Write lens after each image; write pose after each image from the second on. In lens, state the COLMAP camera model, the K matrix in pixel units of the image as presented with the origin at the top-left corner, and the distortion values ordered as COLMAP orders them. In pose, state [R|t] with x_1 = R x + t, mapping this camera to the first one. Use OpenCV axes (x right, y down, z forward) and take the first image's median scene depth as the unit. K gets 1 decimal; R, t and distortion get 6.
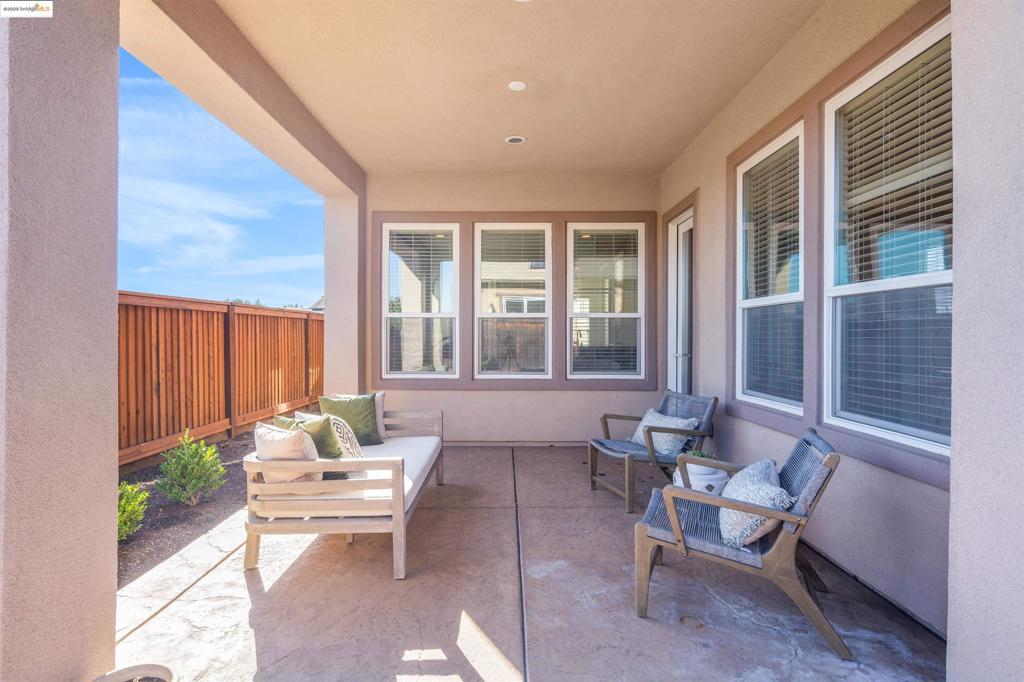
lens RADIAL K [[504.5, 0, 512.0], [0, 504.5, 341.0], [0, 0, 1]] dist [-0.001435, -0.000195]
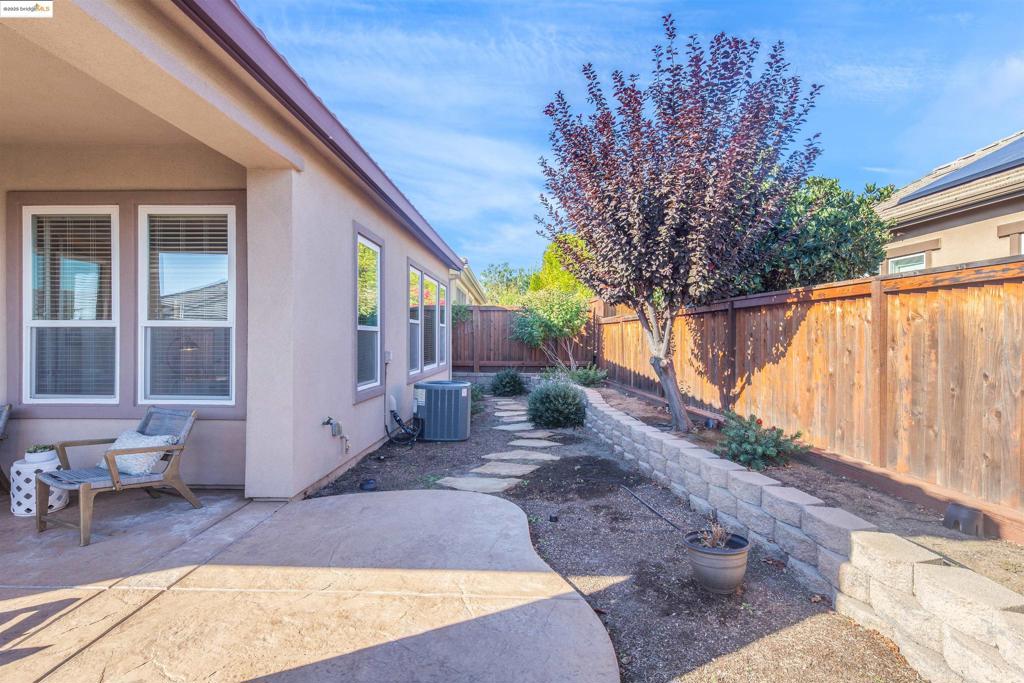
lens RADIAL K [[504.5, 0, 512.0], [0, 504.5, 341.5], [0, 0, 1]] dist [-0.001435, -0.000195]
pose [[0.027730, -0.003068, 0.999611, -0.877369], [0.006252, 0.999976, 0.002896, -0.032541], [-0.999596, 0.006169, 0.027748, -0.212680]]
